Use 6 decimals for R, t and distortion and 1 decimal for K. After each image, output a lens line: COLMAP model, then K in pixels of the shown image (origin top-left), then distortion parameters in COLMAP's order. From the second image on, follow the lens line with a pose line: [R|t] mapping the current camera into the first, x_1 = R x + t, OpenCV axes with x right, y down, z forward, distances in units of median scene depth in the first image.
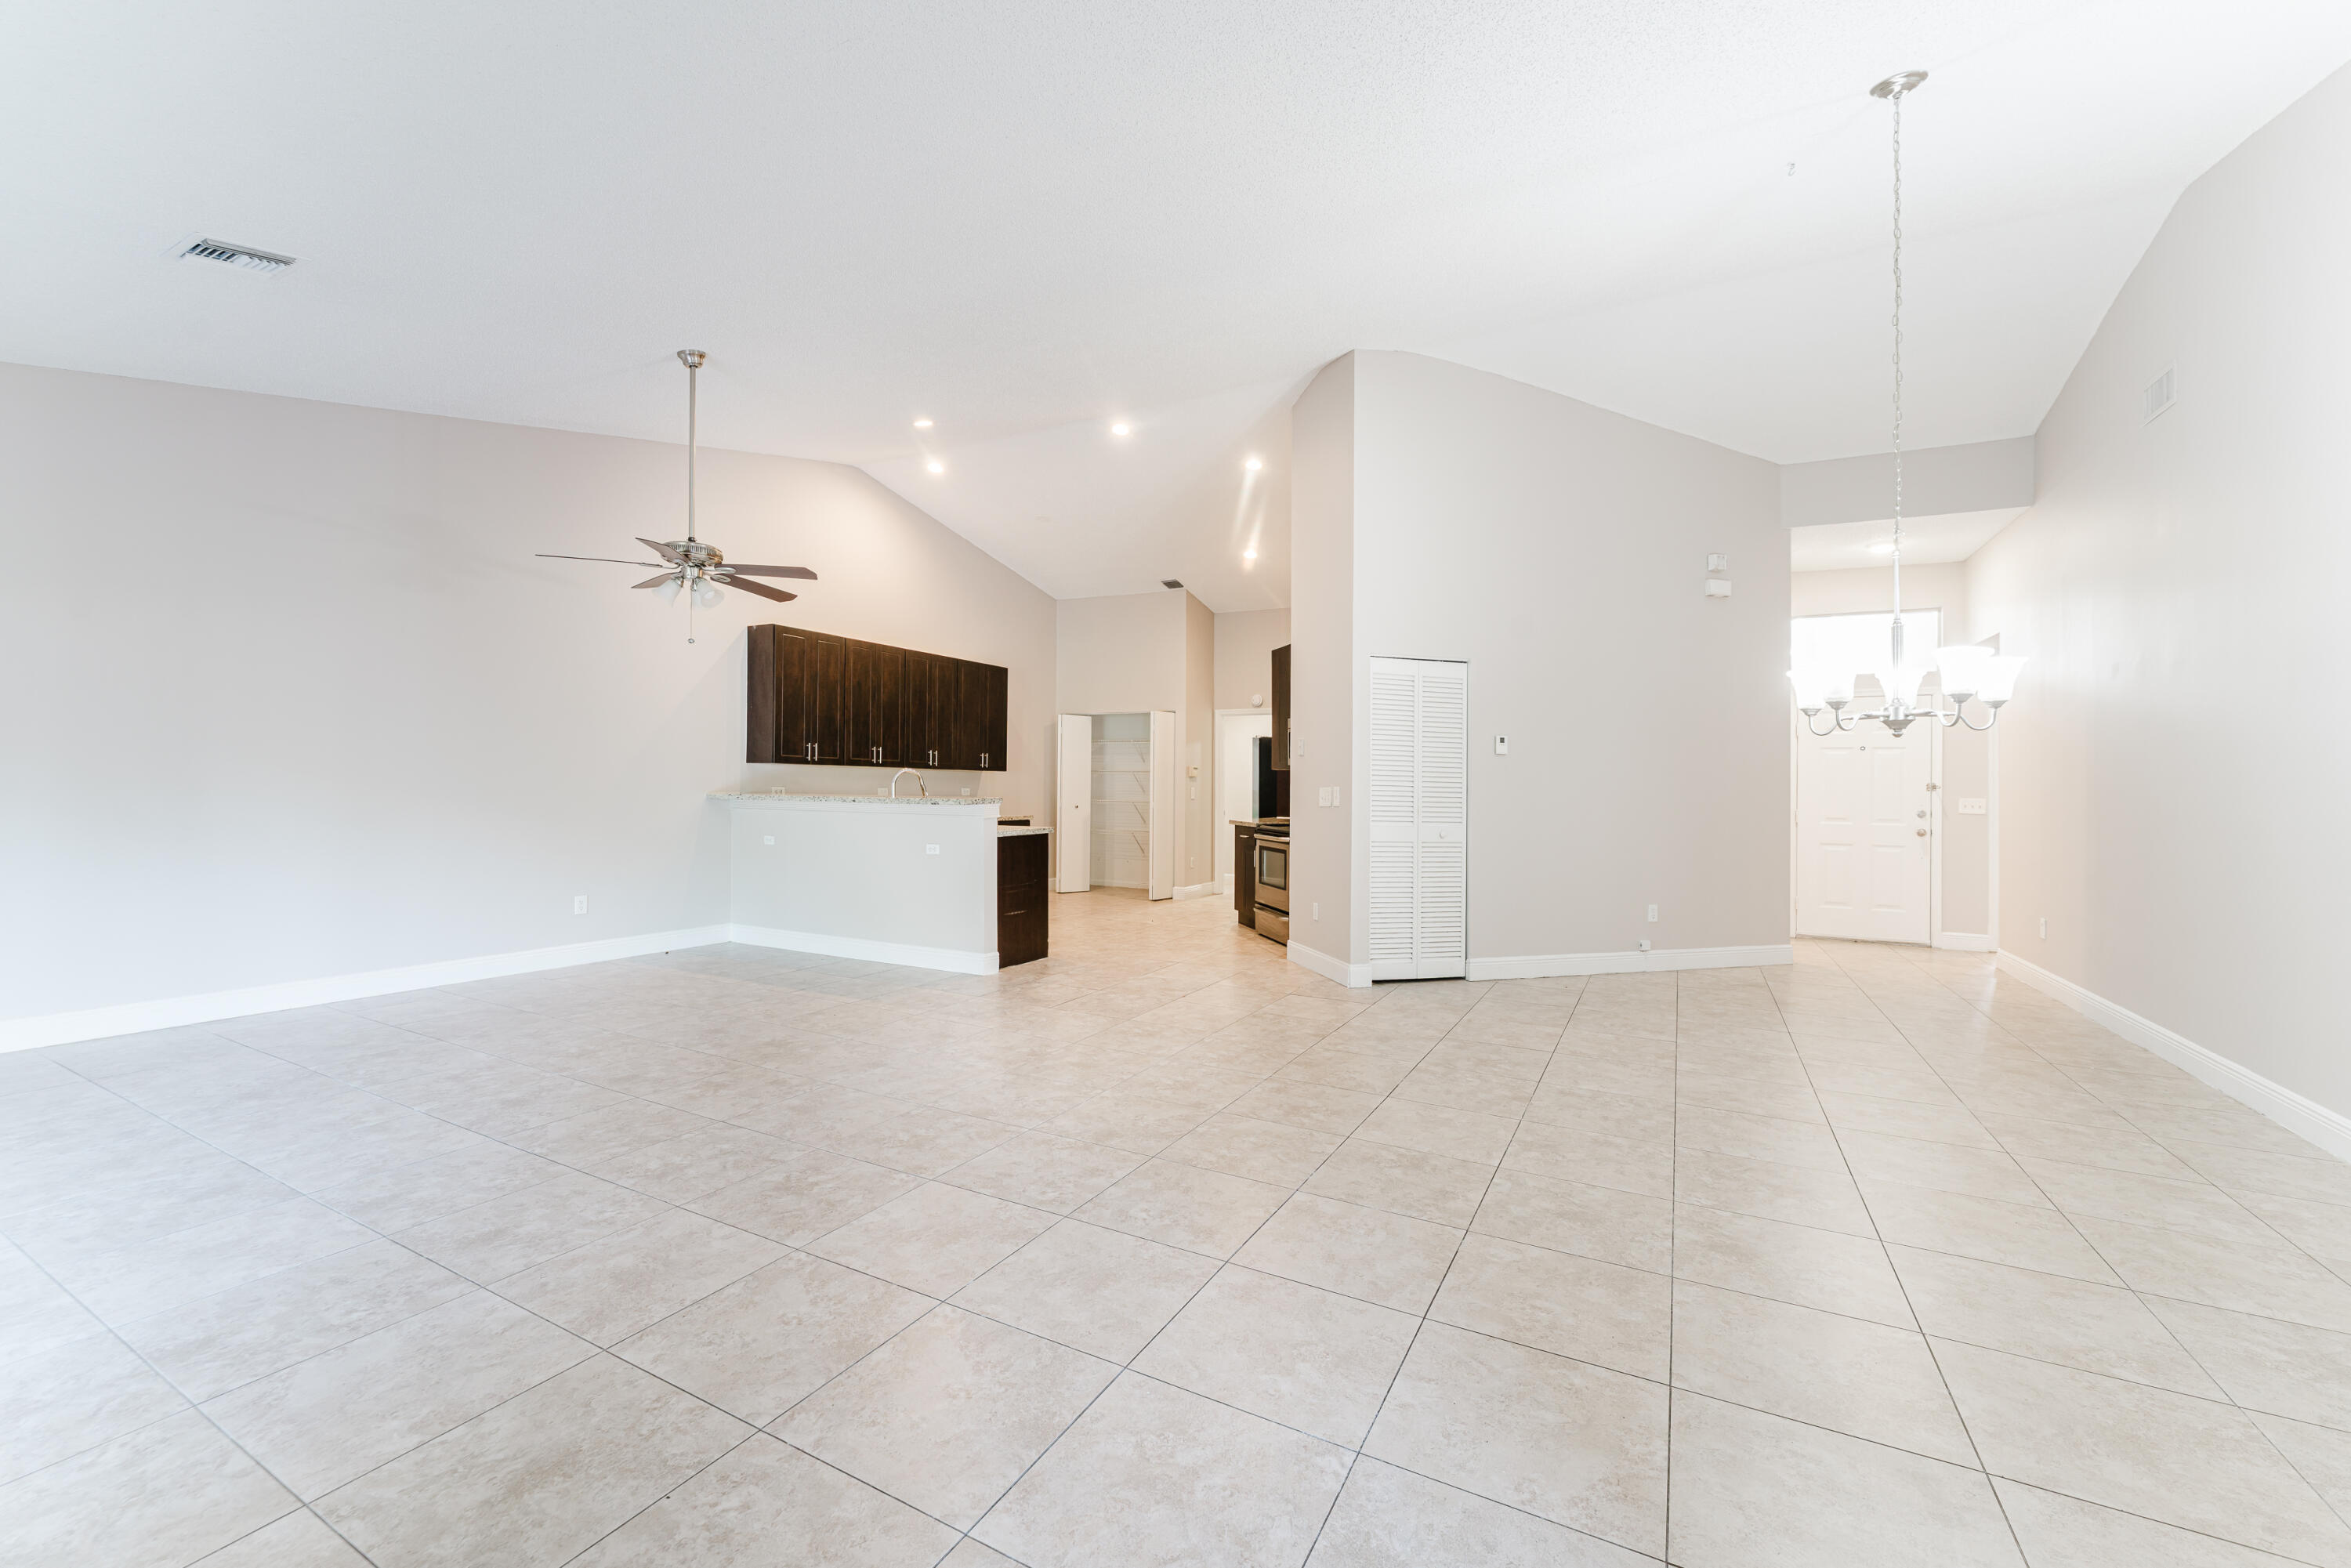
lens RADIAL K [[942.7, 0, 1145.0], [0, 942.7, 768.3], [0, 0, 1]] dist [0.001141, 0.000208]
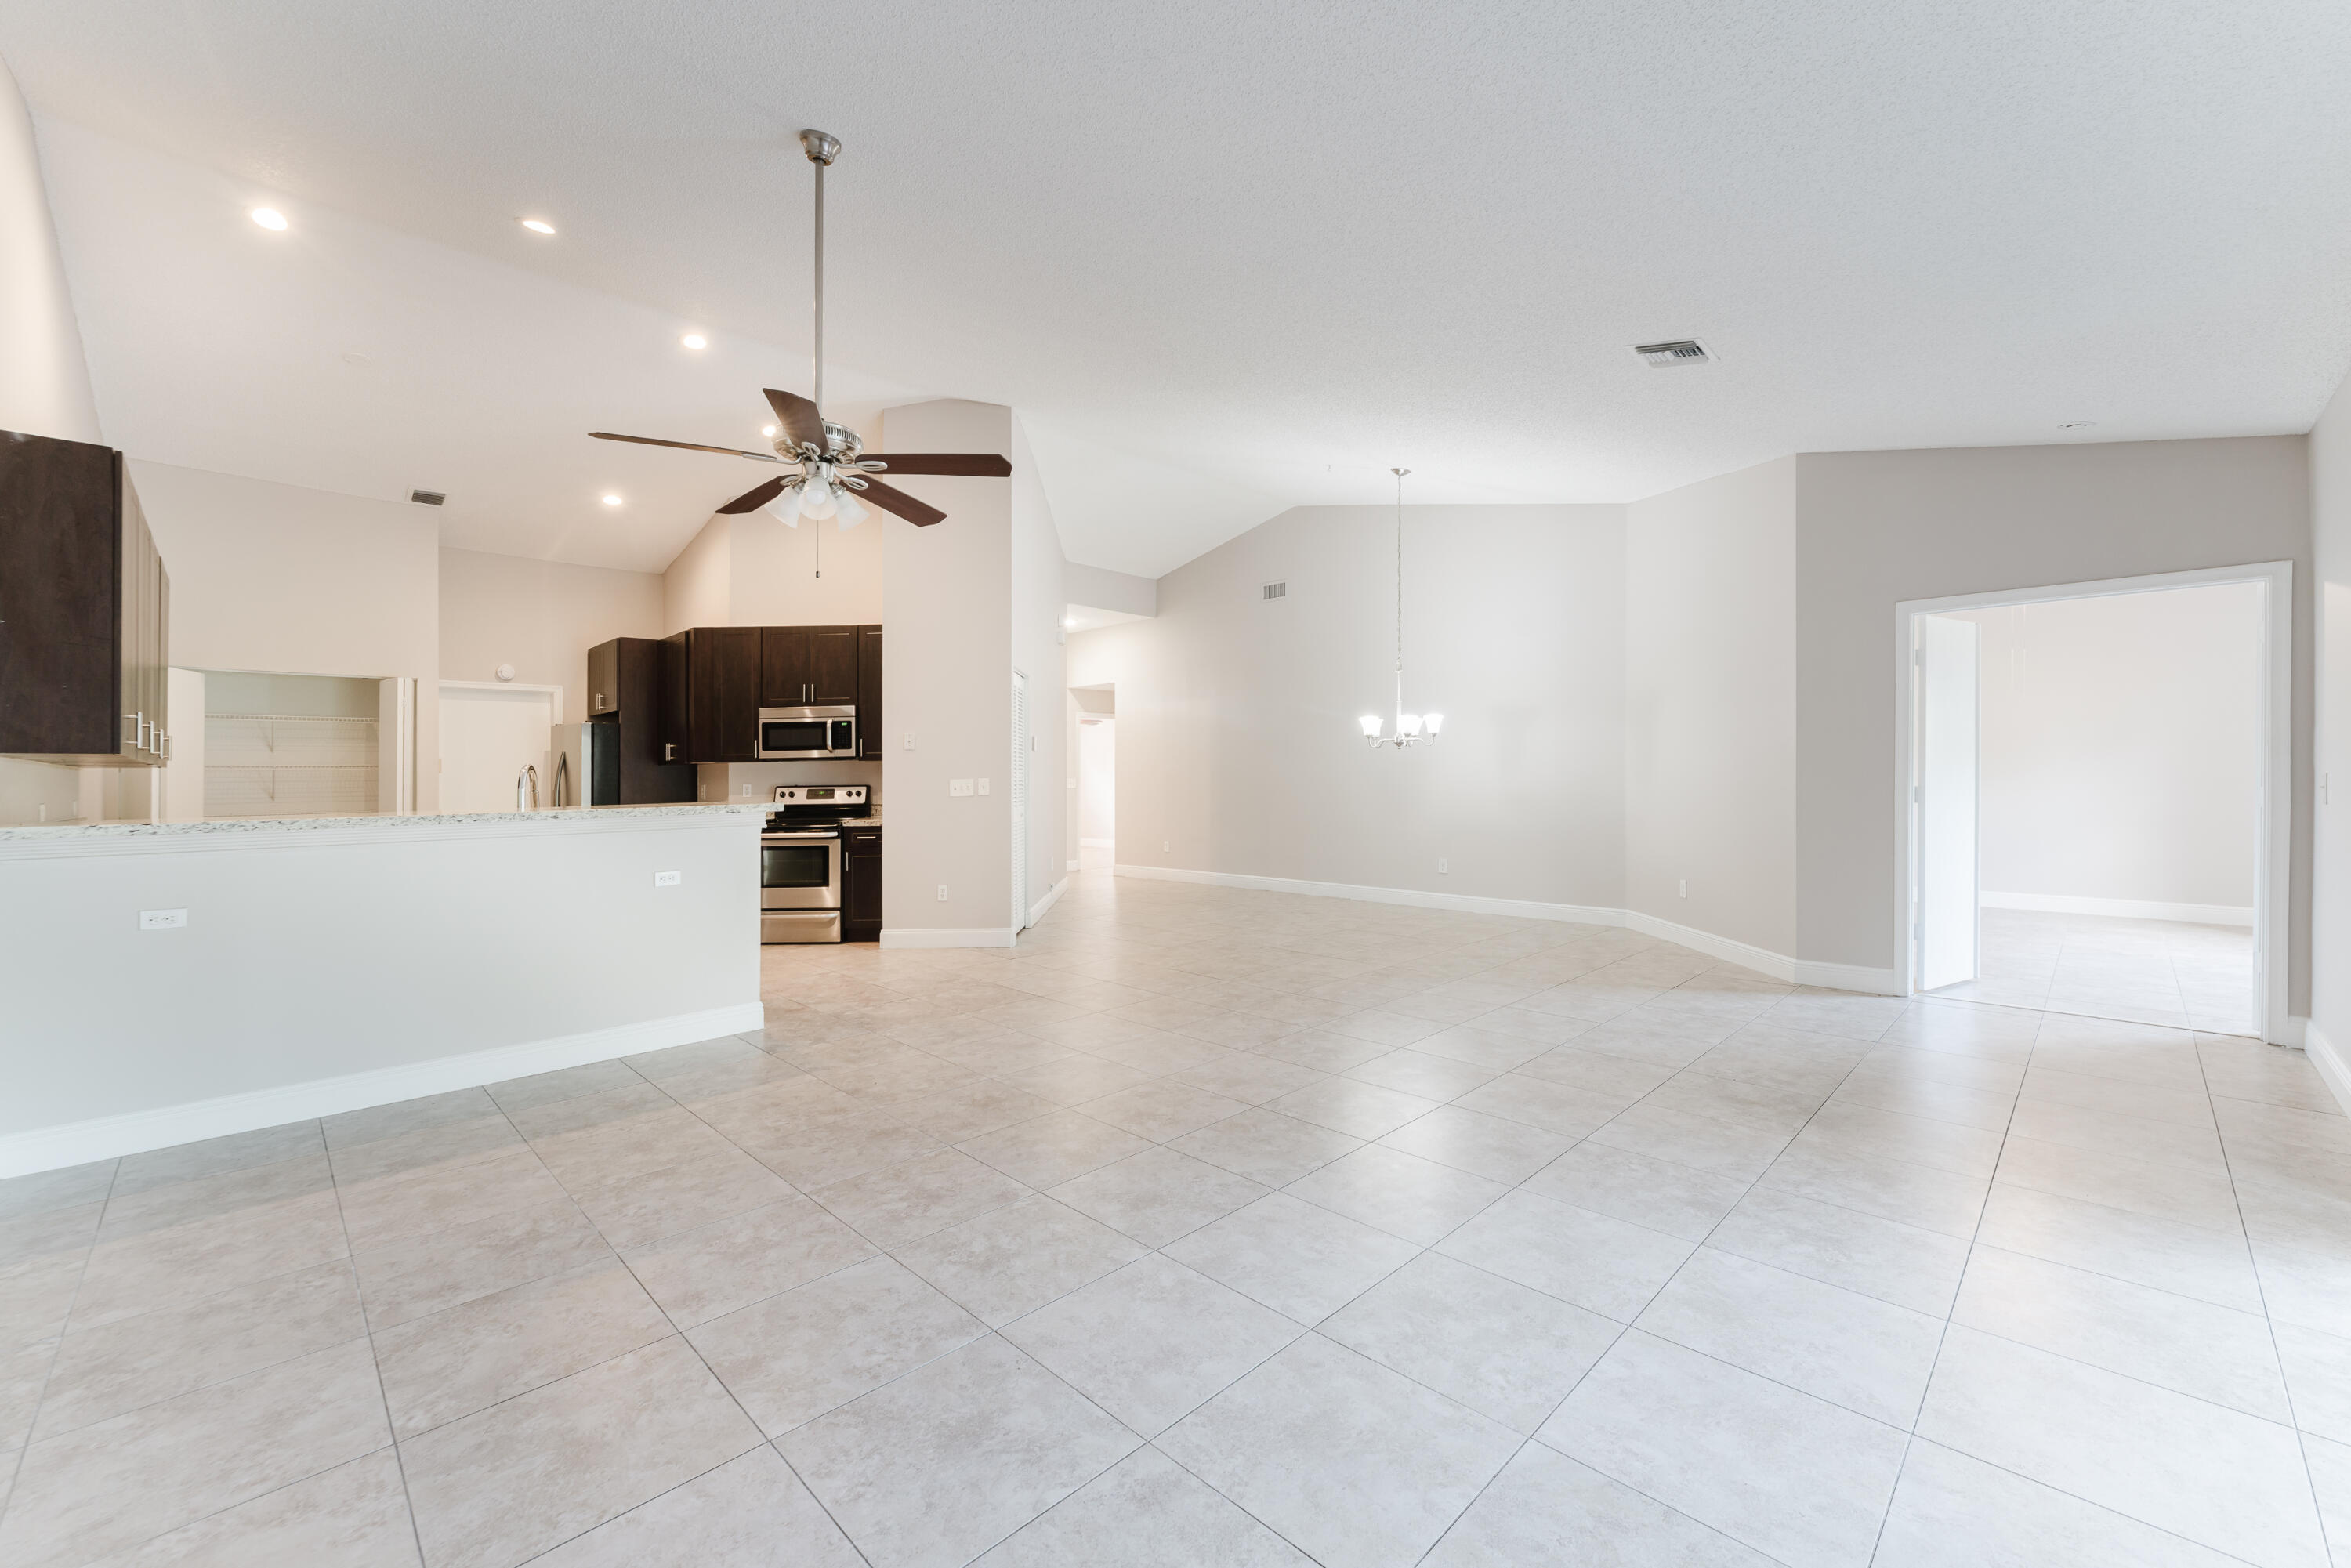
lens RADIAL K [[943.3, 0, 1173.0], [0, 943.3, 795.3], [0, 0, 1]] dist [-0.002014, -0.000123]
pose [[0.270534, -0.037913, 0.961964, -1.190134], [-0.001879, 0.999202, 0.039909, -0.008991], [-0.962709, -0.012604, 0.270247, 0.658380]]
